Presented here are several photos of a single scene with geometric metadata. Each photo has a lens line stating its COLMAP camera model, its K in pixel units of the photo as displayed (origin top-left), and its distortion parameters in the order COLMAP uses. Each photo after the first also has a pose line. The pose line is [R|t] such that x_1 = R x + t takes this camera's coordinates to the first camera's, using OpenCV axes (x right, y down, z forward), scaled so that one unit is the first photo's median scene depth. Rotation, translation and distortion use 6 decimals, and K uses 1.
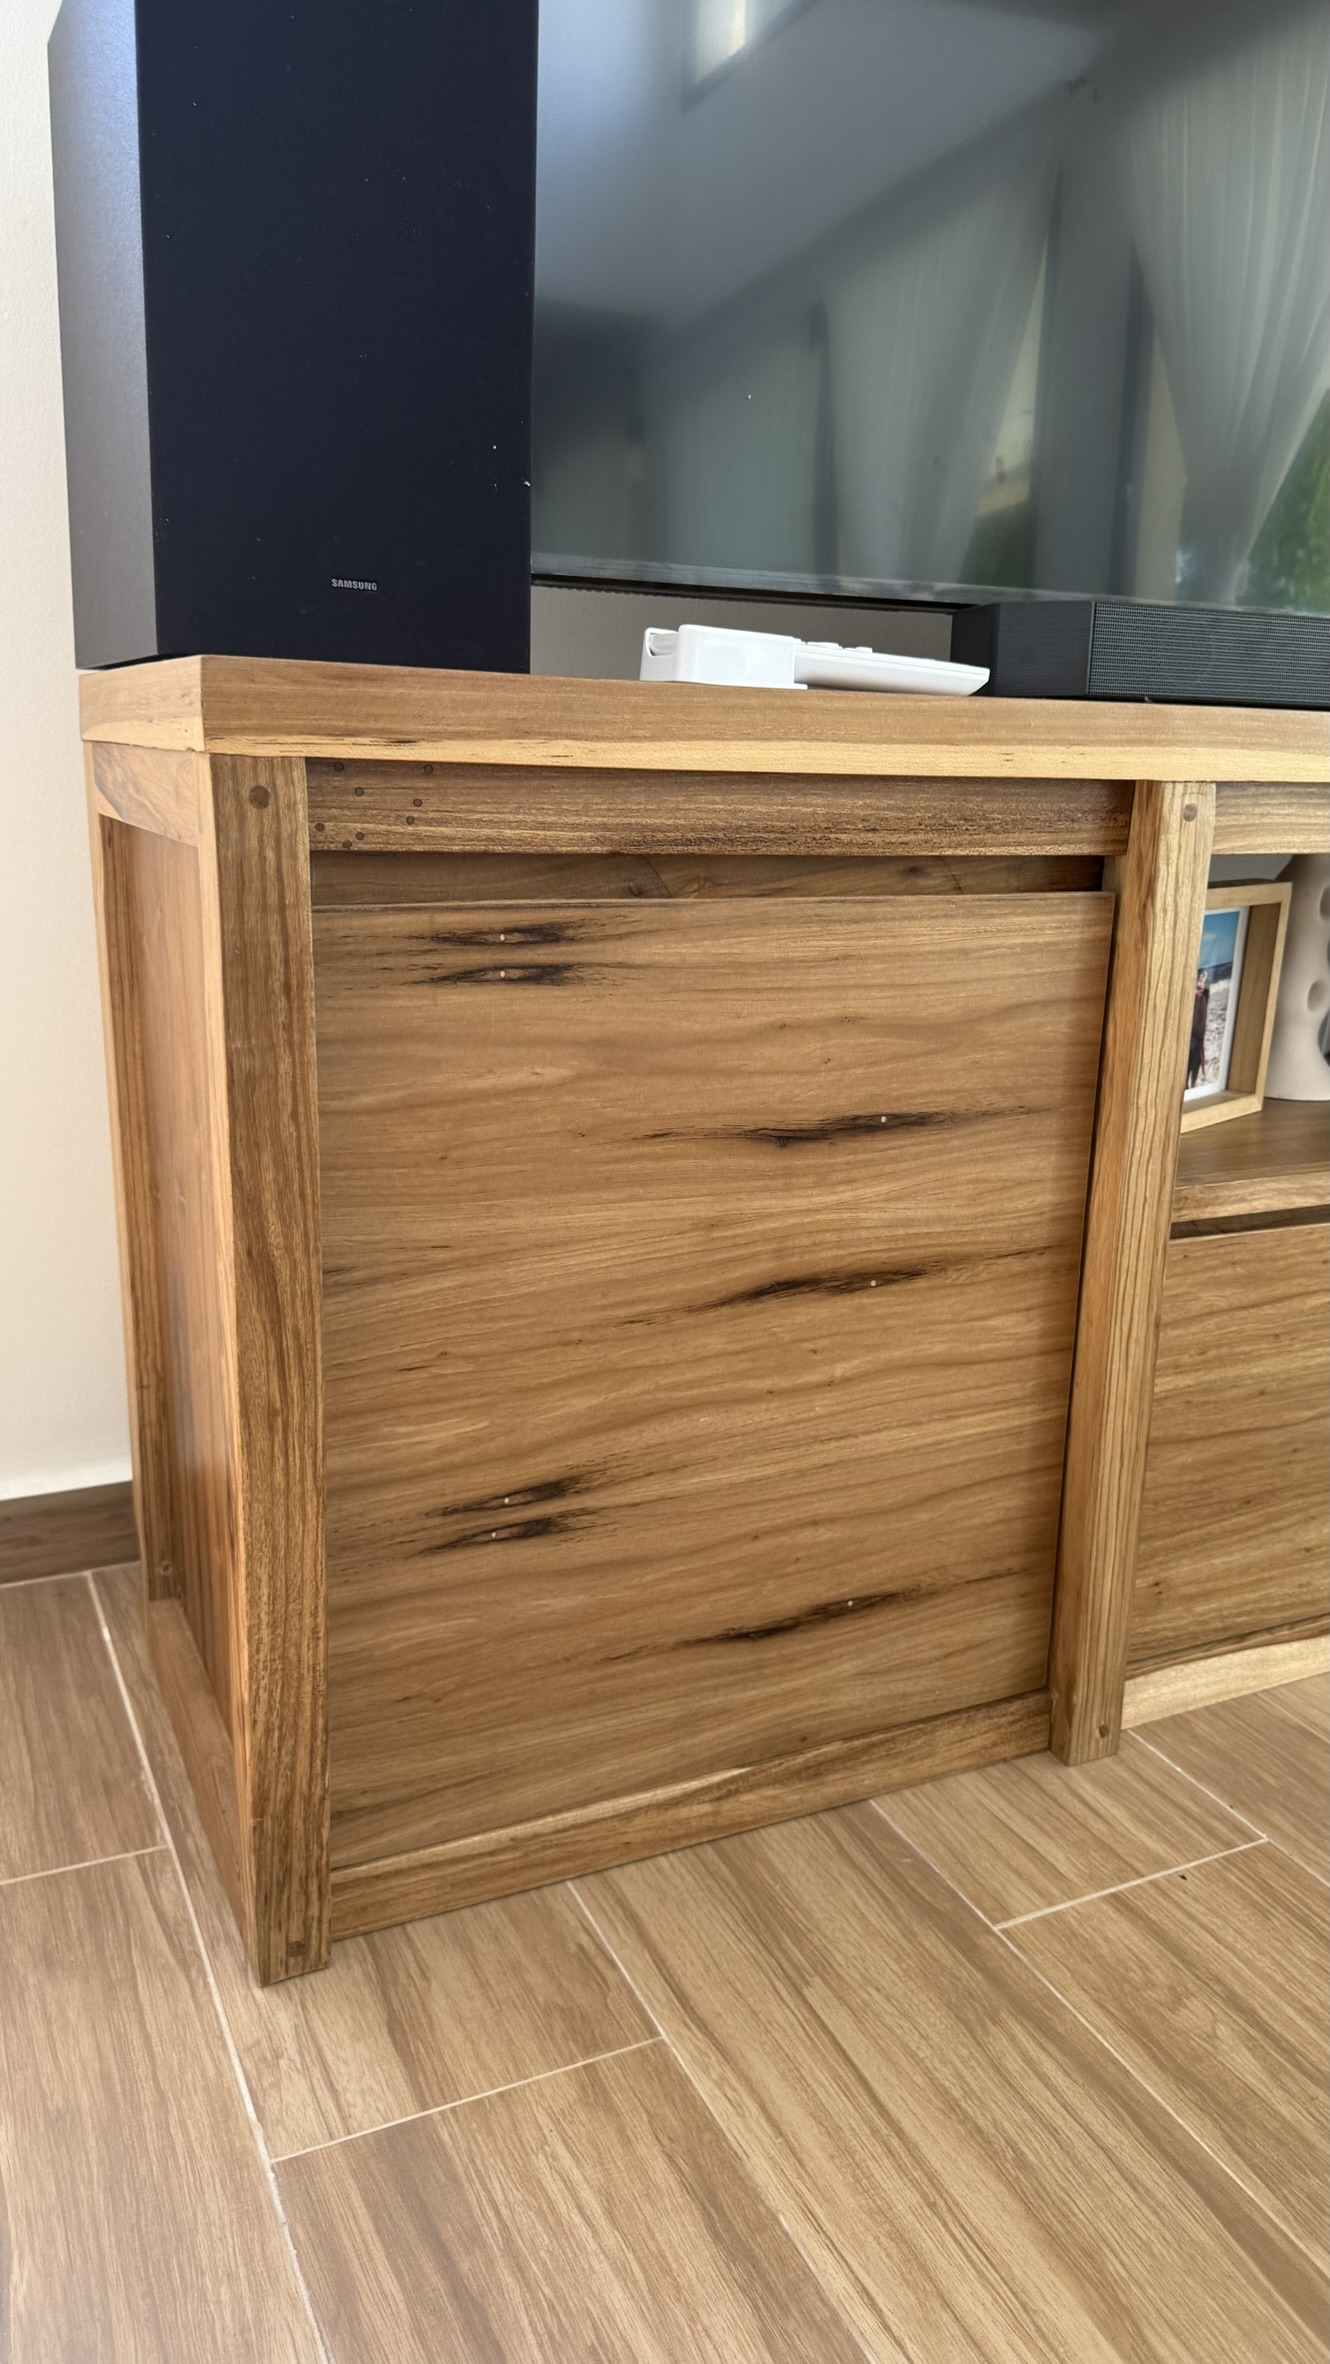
lens RADIAL K [[1675.4, 0, 659.9], [0, 1675.4, 1173.3], [0, 0, 1]] dist [0.022235, -0.018866]
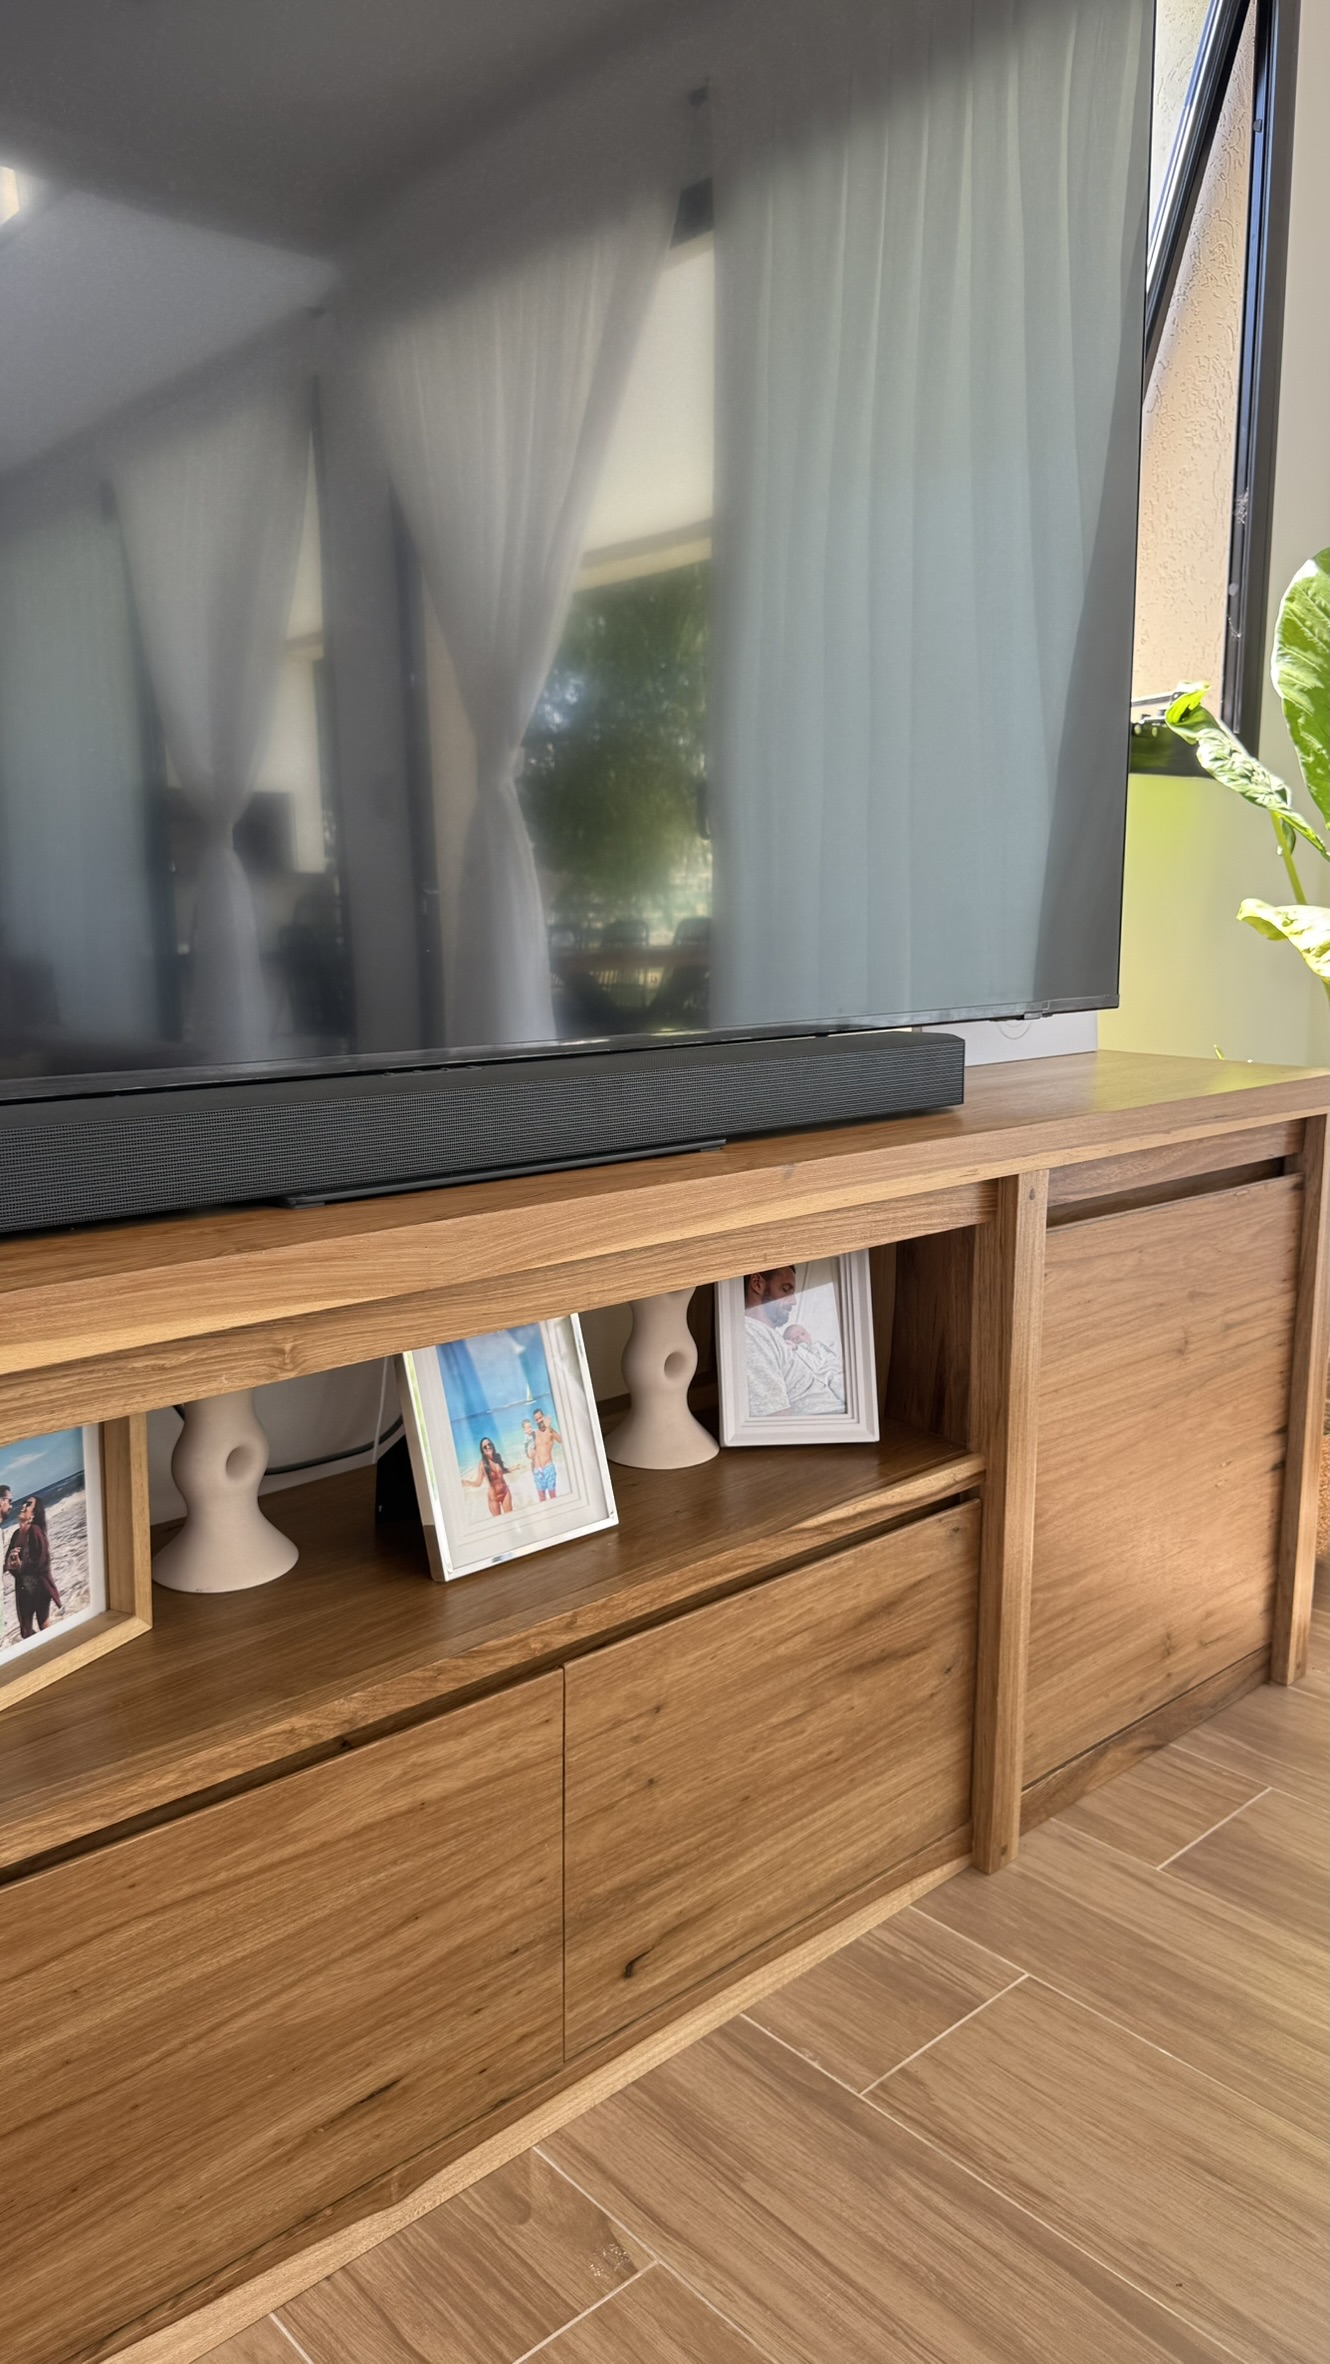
lens RADIAL K [[1675.4, 0, 680.7], [0, 1675.4, 1183.5], [0, 0, 1]] dist [0.022235, -0.018866]
pose [[0.955611, -0.080006, 0.283562, 0.510923], [0.093527, 0.995021, -0.034445, -0.270505], [-0.279394, 0.059436, 0.958335, 0.129736]]
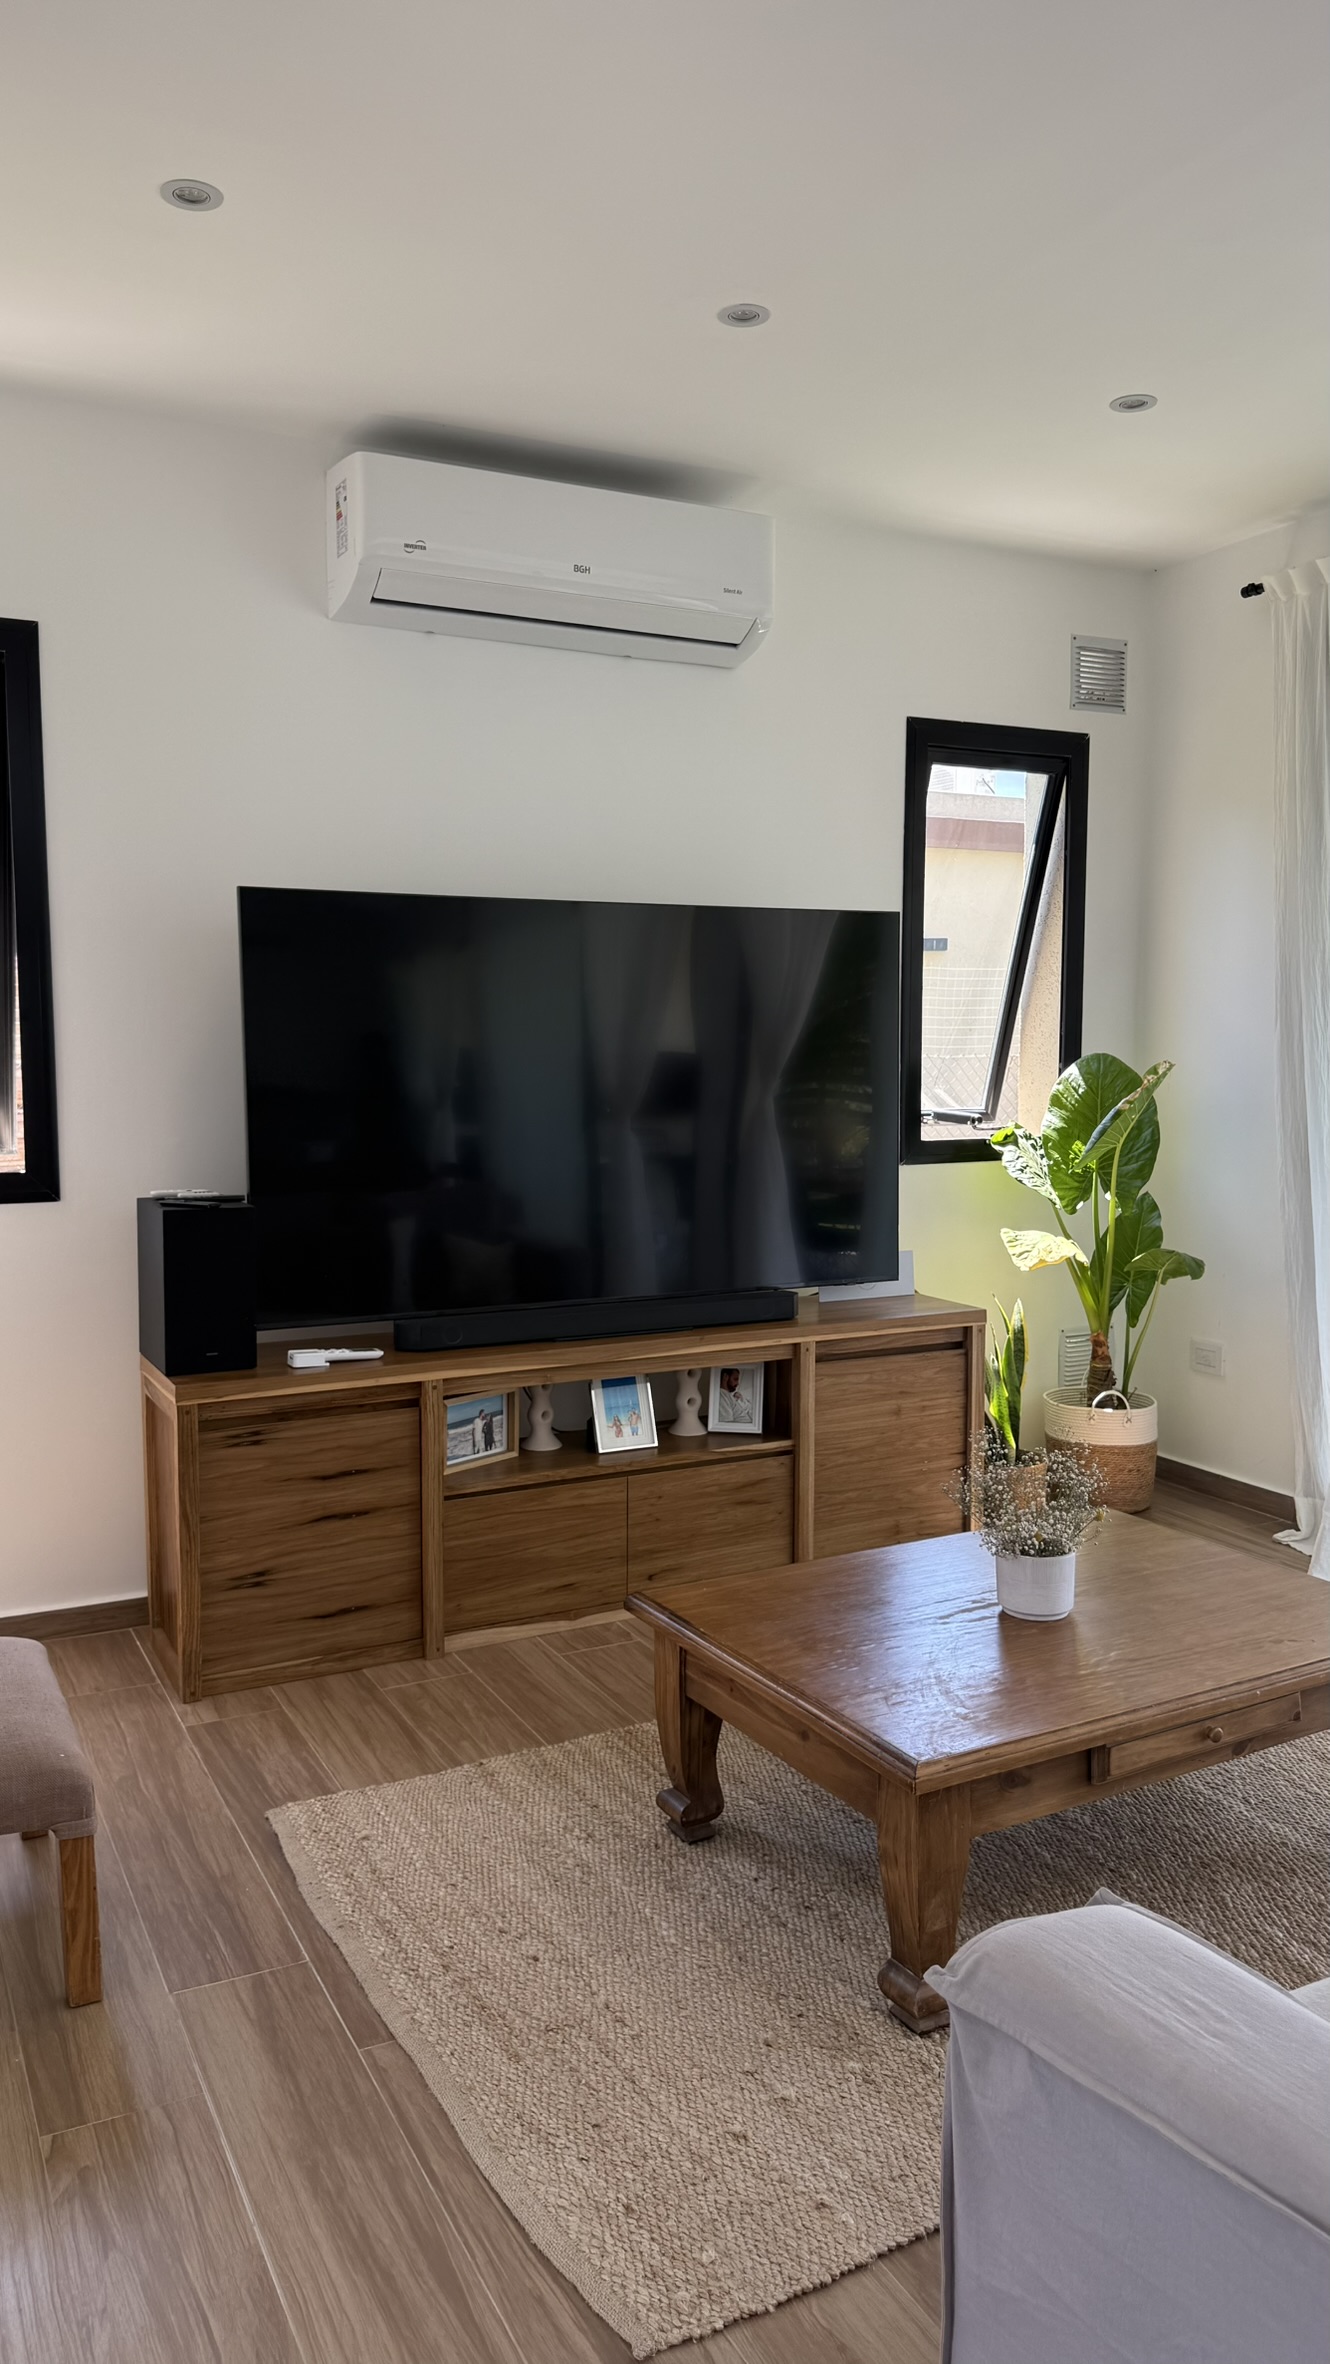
lens RADIAL K [[1675.4, 0, 700.1], [0, 1675.4, 1124.7], [0, 0, 1]] dist [0.022235, -0.018866]
pose [[0.998578, -0.035127, 0.040104, 0.773189], [0.042103, 0.981068, -0.189032, -0.050607], [-0.032705, 0.190451, 0.981152, -2.840936]]
